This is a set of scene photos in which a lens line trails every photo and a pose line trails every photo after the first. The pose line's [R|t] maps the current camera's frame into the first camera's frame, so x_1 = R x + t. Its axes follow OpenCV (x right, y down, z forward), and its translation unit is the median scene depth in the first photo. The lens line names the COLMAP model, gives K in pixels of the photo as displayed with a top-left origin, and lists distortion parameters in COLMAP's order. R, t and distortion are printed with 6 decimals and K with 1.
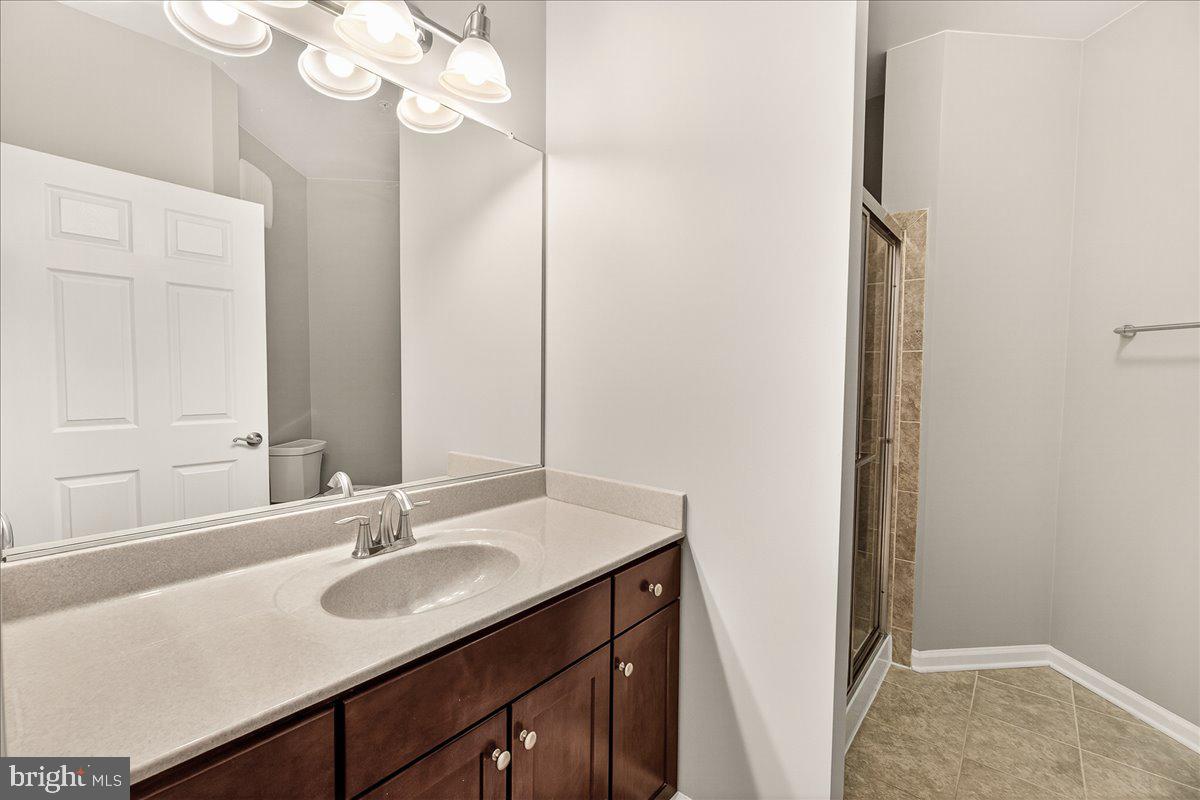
lens RADIAL K [[511.3, 0, 594.1], [0, 511.3, 397.9], [0, 0, 1]] dist [-0.003385, 0.000330]
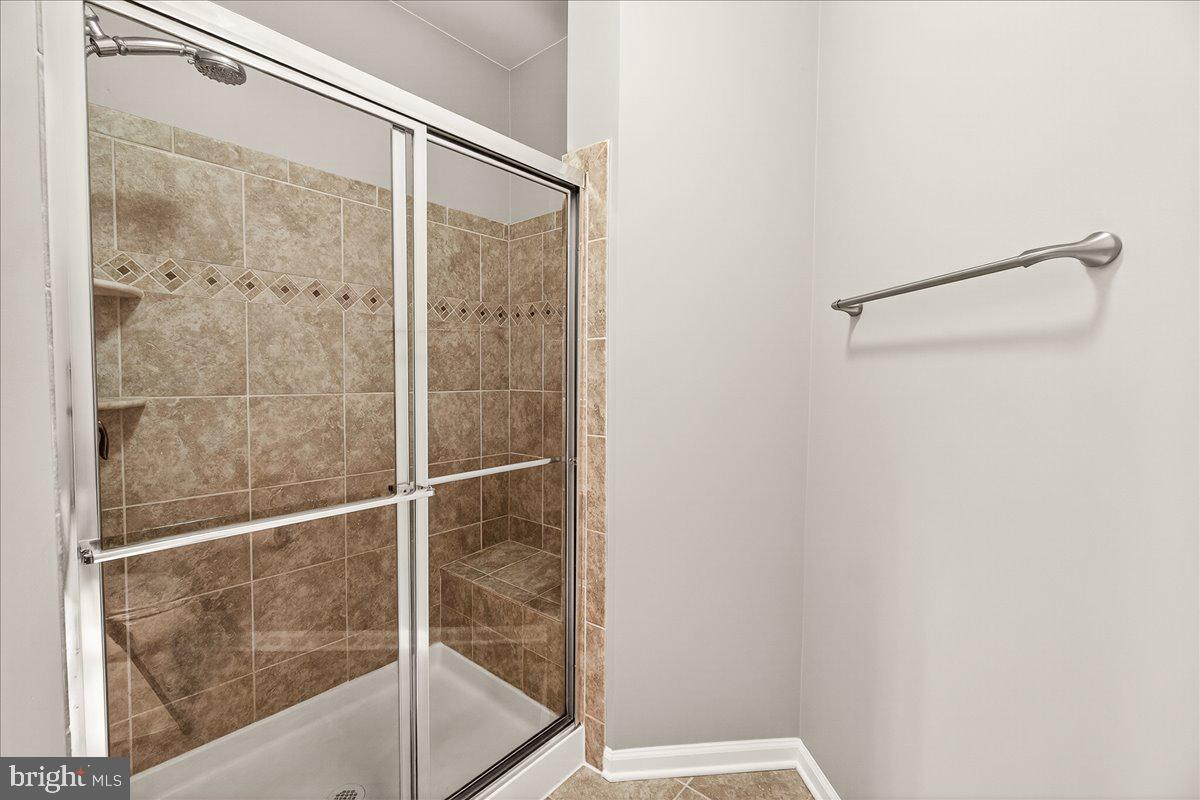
lens RADIAL K [[511.3, 0, 594.1], [0, 511.3, 397.9], [0, 0, 1]] dist [-0.003385, 0.000330]
pose [[0.999957, -0.006789, -0.006347, 0.619854], [0.006791, 0.999977, 0.000430, -0.007472], [0.006344, -0.000474, 0.999980, 0.271391]]
